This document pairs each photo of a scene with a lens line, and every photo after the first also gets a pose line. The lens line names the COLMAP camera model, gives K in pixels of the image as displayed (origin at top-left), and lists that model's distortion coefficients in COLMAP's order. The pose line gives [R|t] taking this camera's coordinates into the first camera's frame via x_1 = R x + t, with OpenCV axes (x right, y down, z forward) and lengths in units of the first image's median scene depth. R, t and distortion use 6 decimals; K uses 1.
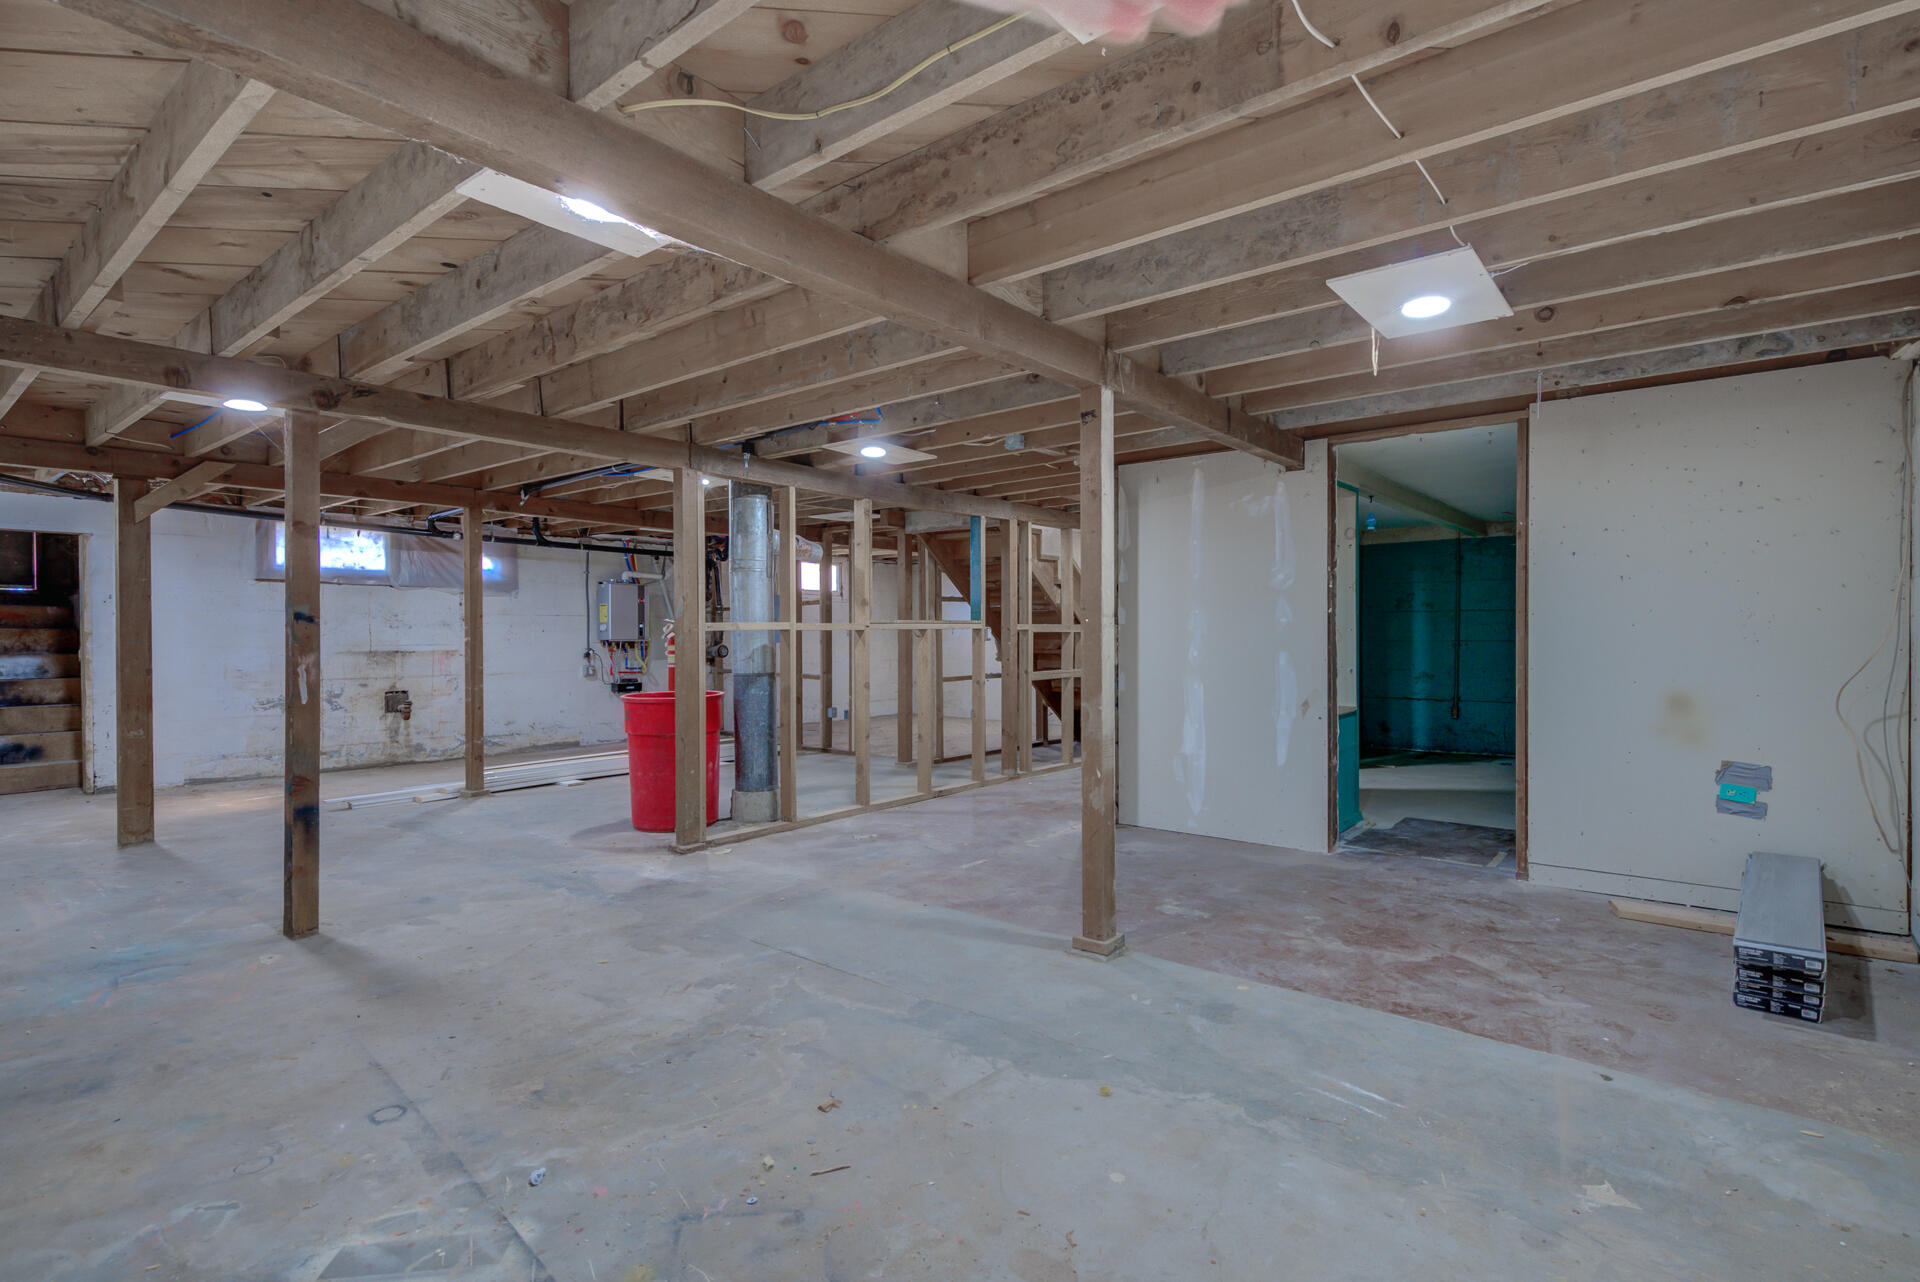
lens RADIAL K [[927.5, 0, 952.4], [0, 927.5, 639.0], [0, 0, 1]] dist [0.000365, -0.000126]
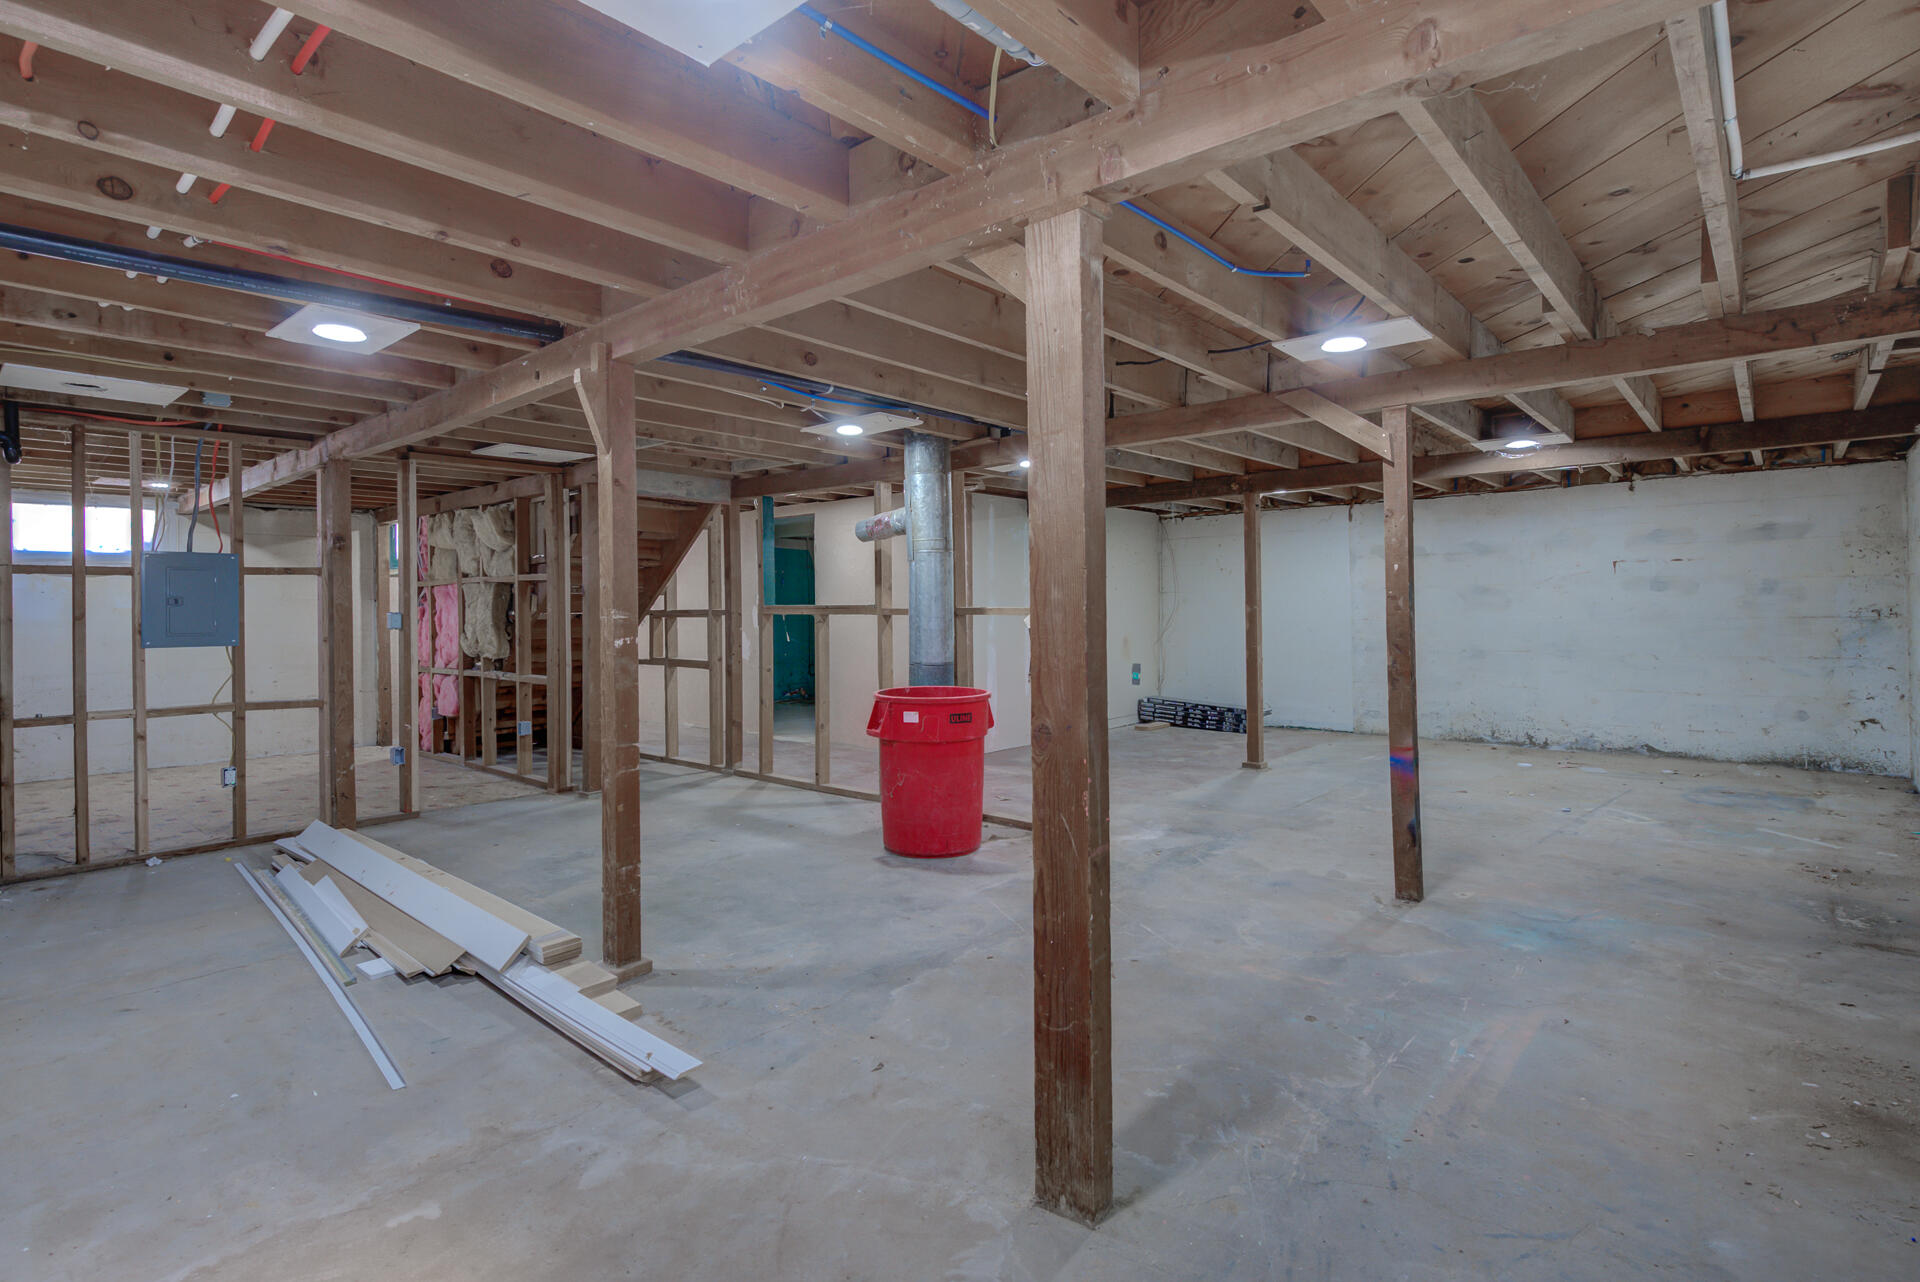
lens RADIAL K [[927.5, 0, 952.4], [0, 927.5, 639.0], [0, 0, 1]] dist [0.000365, -0.000126]
pose [[0.040329, -0.031010, 0.998705, -1.239069], [0.023347, 0.999275, 0.030085, -0.015416], [-0.998914, 0.022104, 0.041024, 1.027536]]
